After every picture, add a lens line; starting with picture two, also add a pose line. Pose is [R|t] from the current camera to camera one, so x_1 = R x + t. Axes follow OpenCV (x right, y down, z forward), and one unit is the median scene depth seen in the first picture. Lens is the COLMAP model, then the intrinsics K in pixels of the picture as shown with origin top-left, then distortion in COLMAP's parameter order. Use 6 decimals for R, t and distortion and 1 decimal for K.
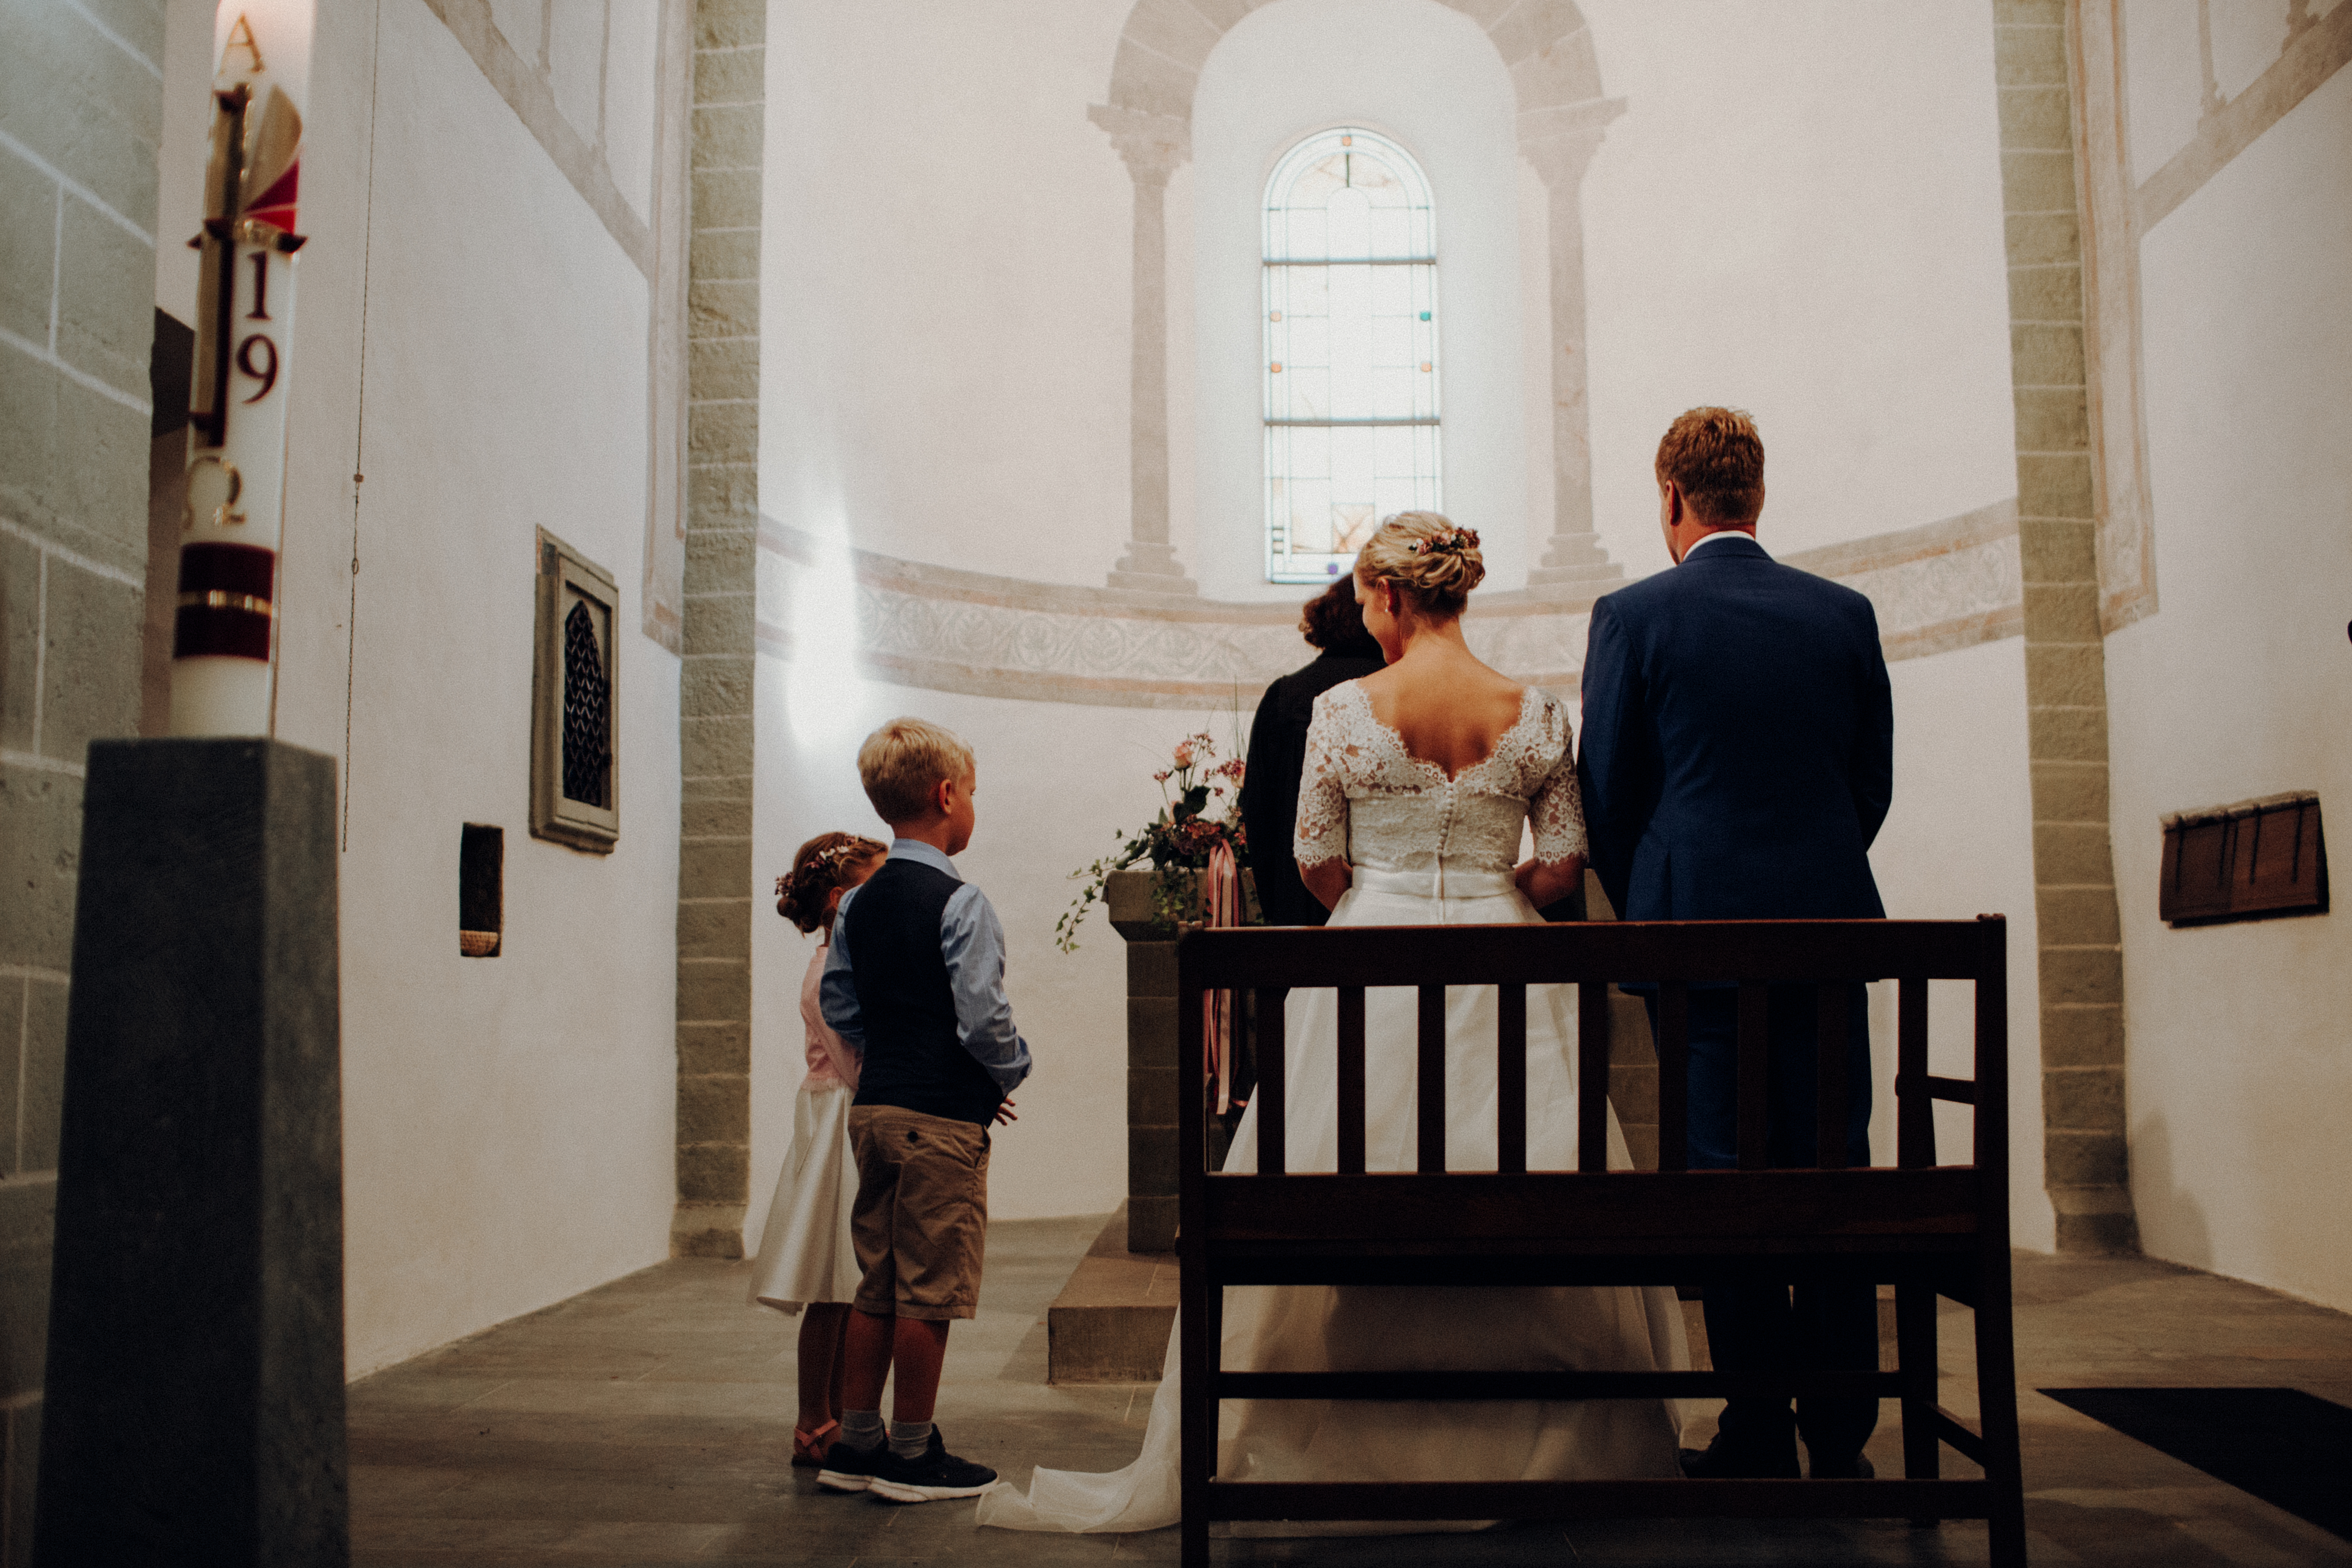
lens RADIAL K [[2381.4, 0, 1176.0], [0, 2381.4, 784.0], [0, 0, 1]] dist [-0.087423, 0.186100]
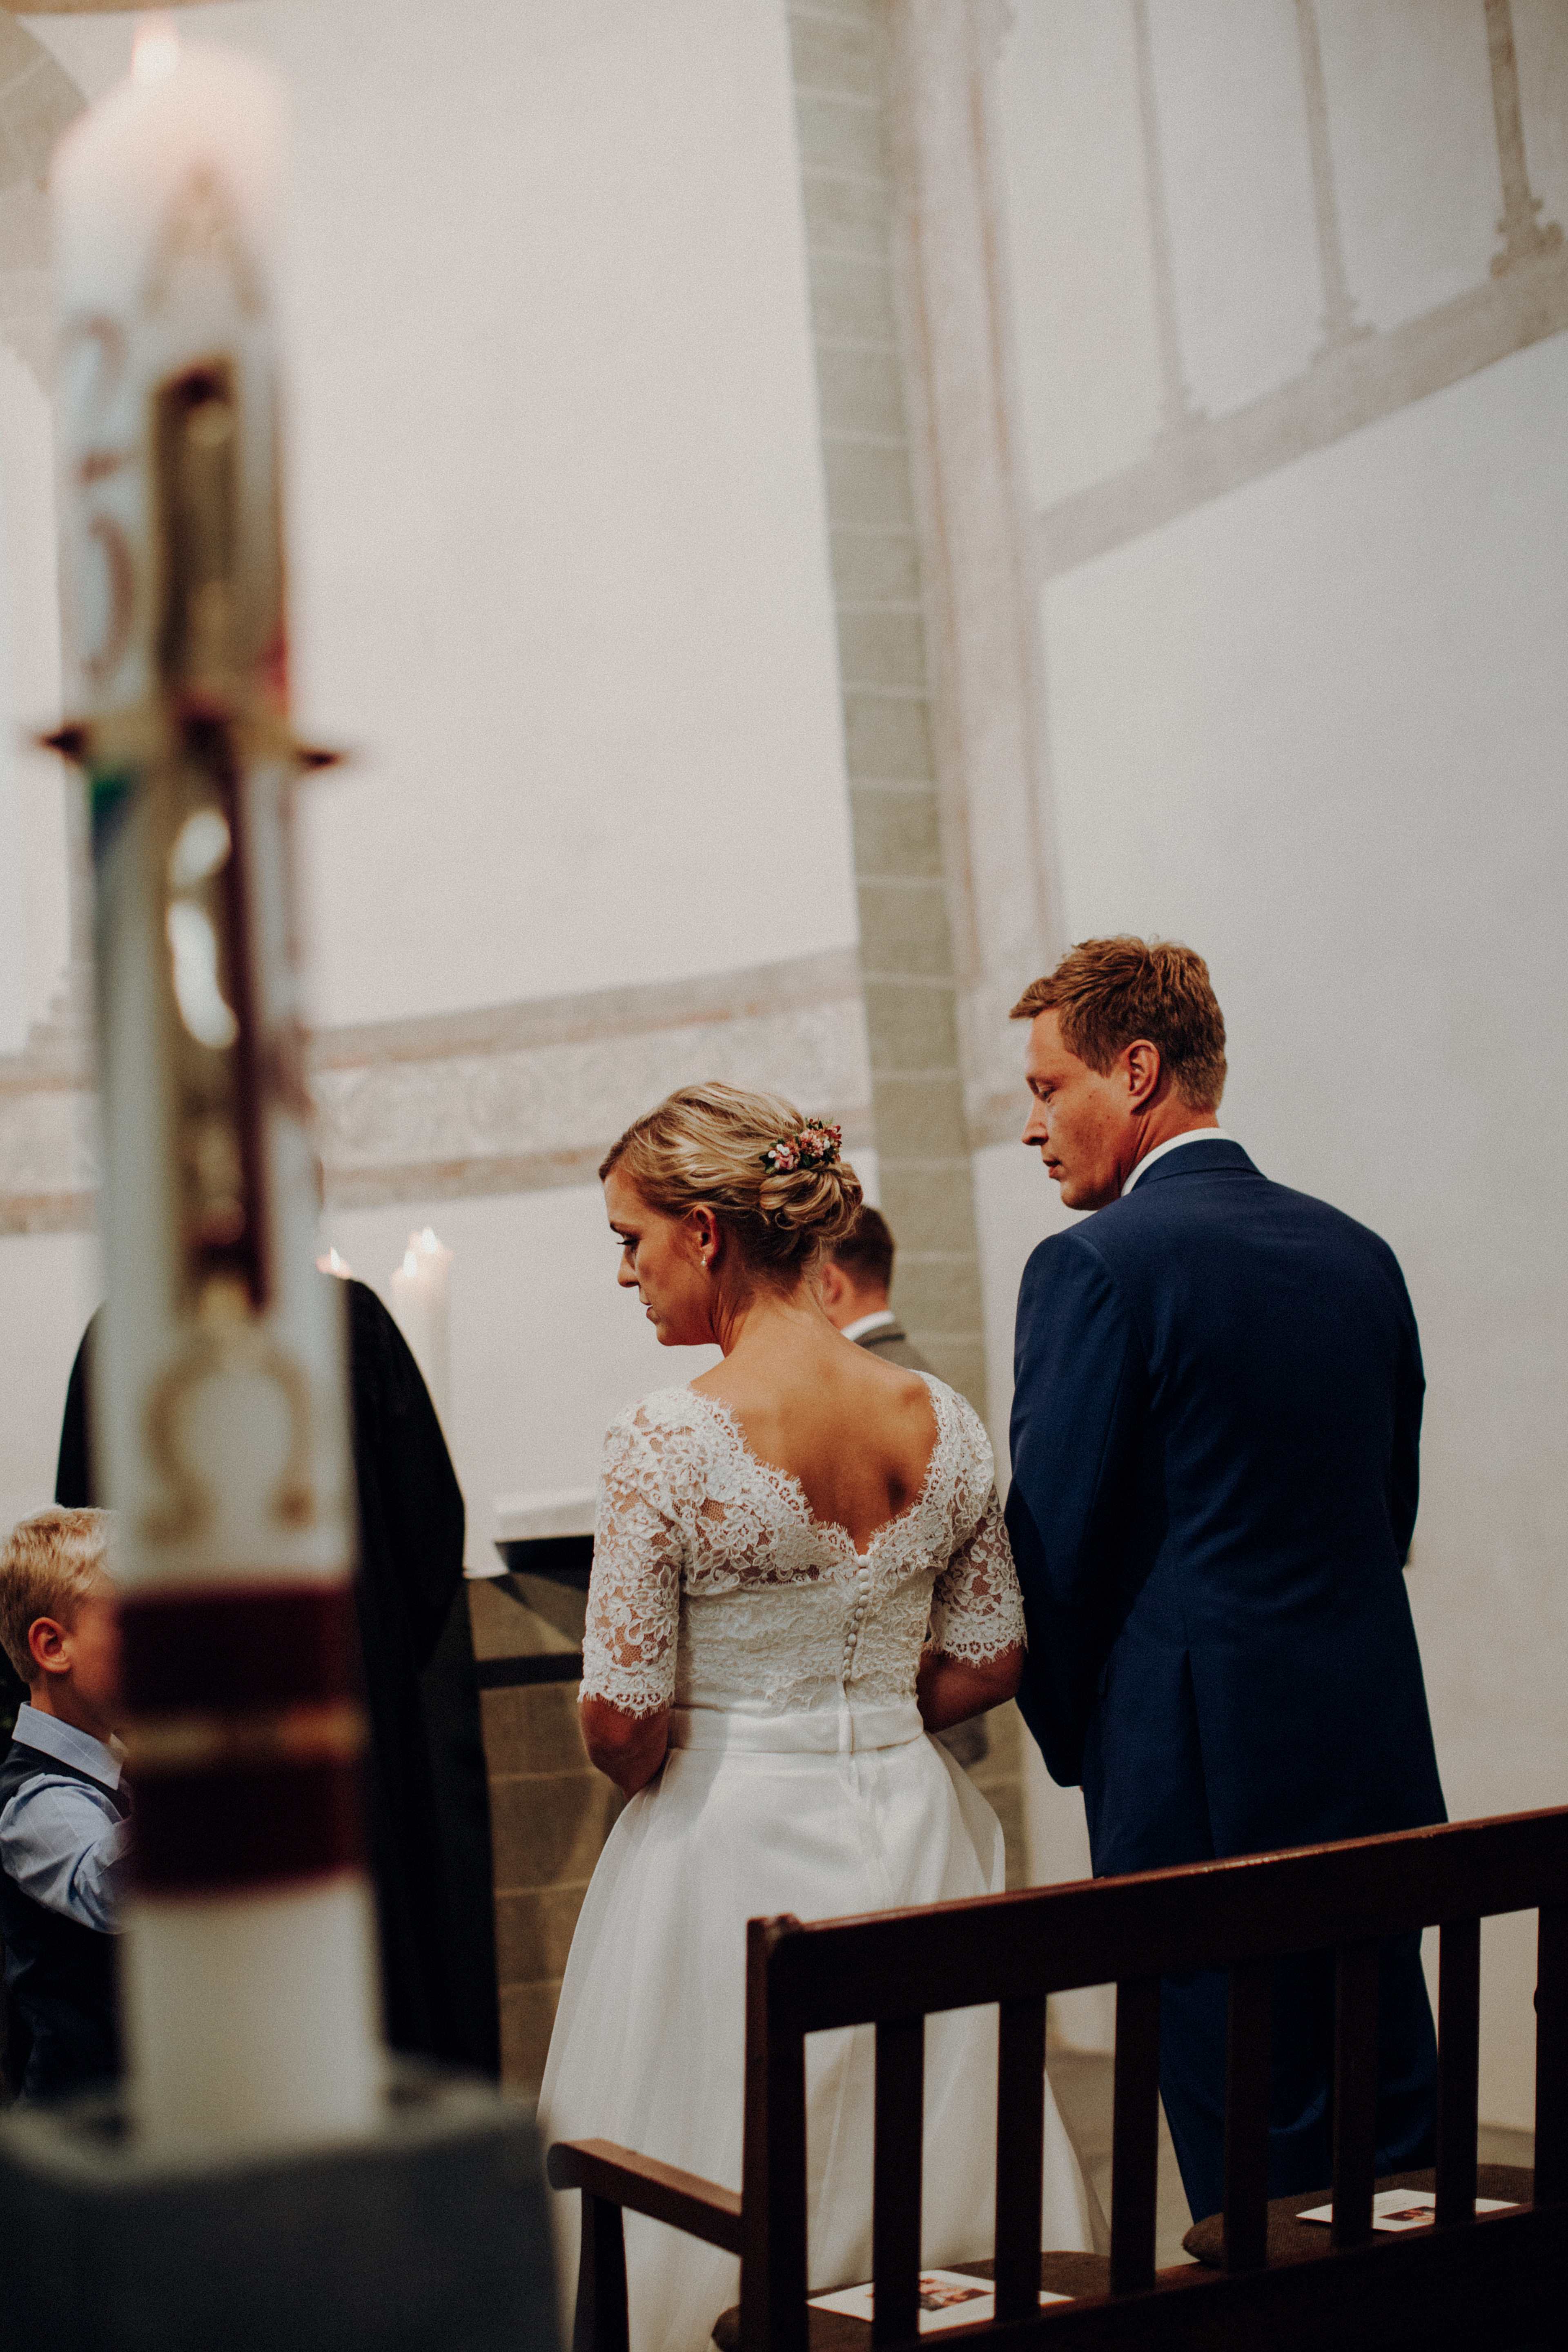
lens RADIAL K [[3617.6, 0, 815.9], [0, 3617.6, 1125.3], [0, 0, 1]] dist [-0.103732, 0.096113]
pose [[0.856083, -0.002155, 0.516834, -0.179907], [0.016580, 0.999591, -0.023295, -0.043802], [-0.516572, 0.028512, 0.855769, 0.115305]]
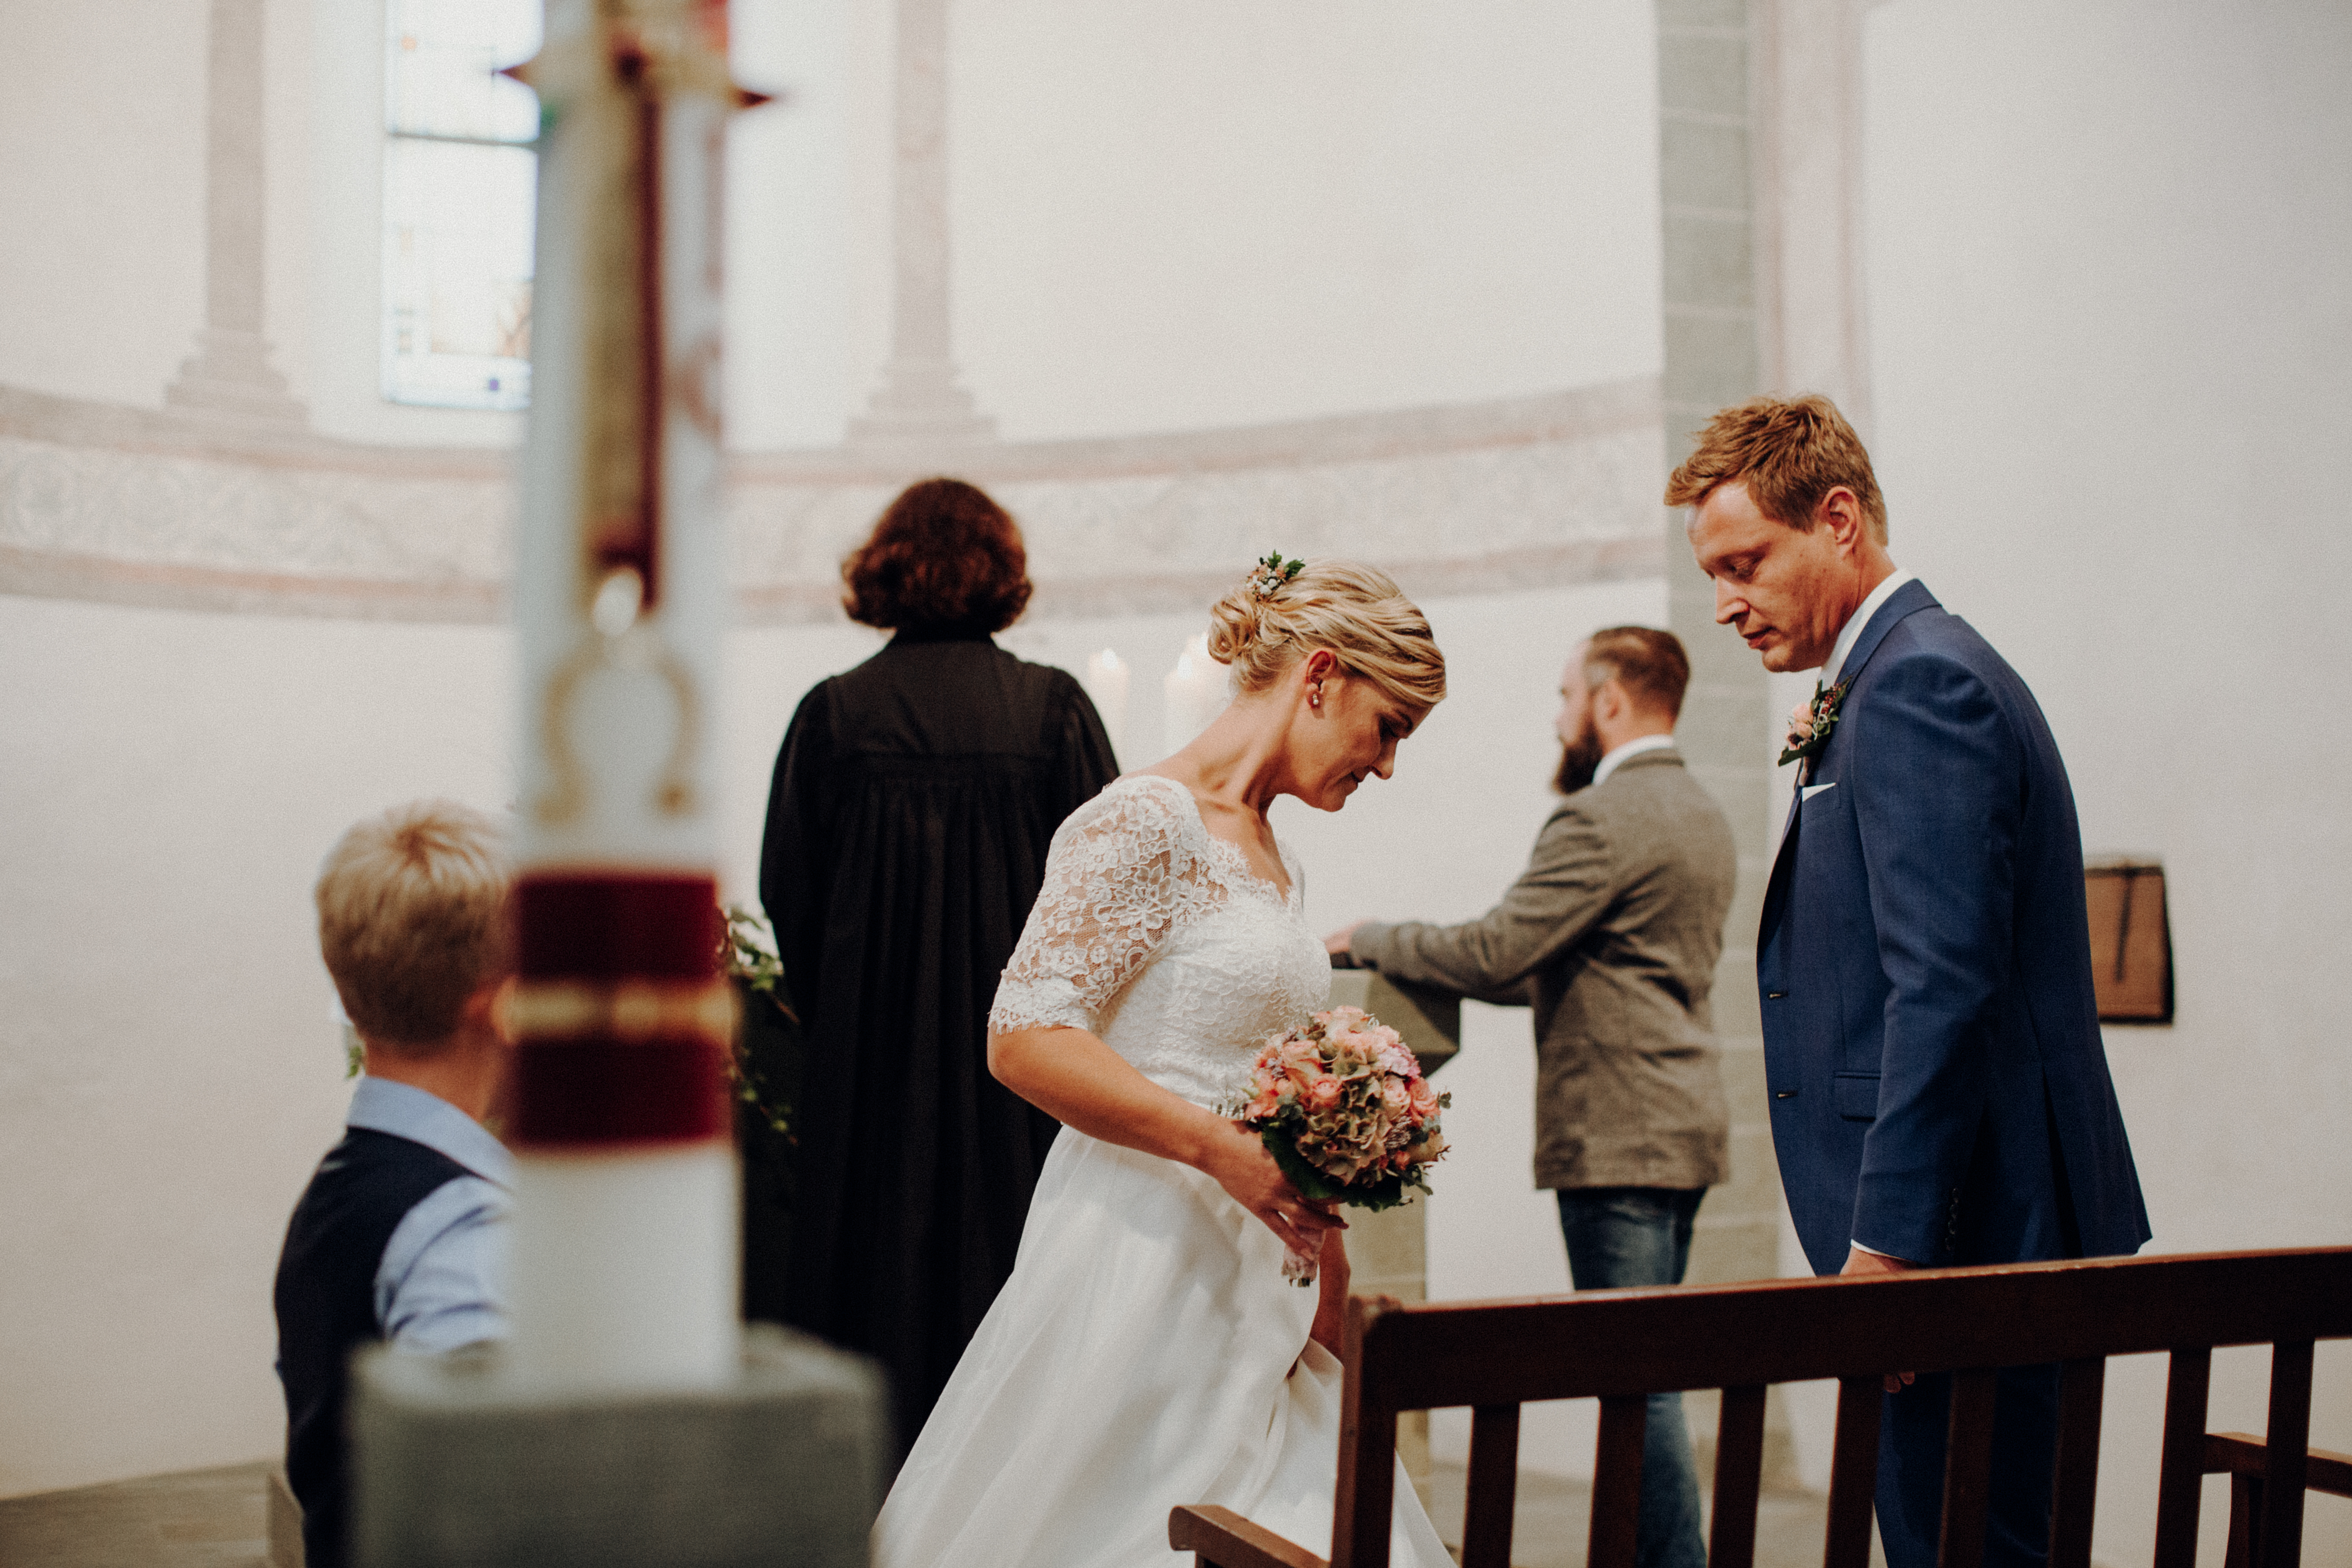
lens RADIAL K [[3617.6, 0, 1165.8], [0, 3617.6, 746.4], [0, 0, 1]] dist [-0.103732, 0.096113]
pose [[0.921524, 0.021717, 0.387714, -0.161422], [-0.036190, 0.998893, 0.030065, -0.039258], [-0.386632, -0.041737, 0.921289, 0.098727]]
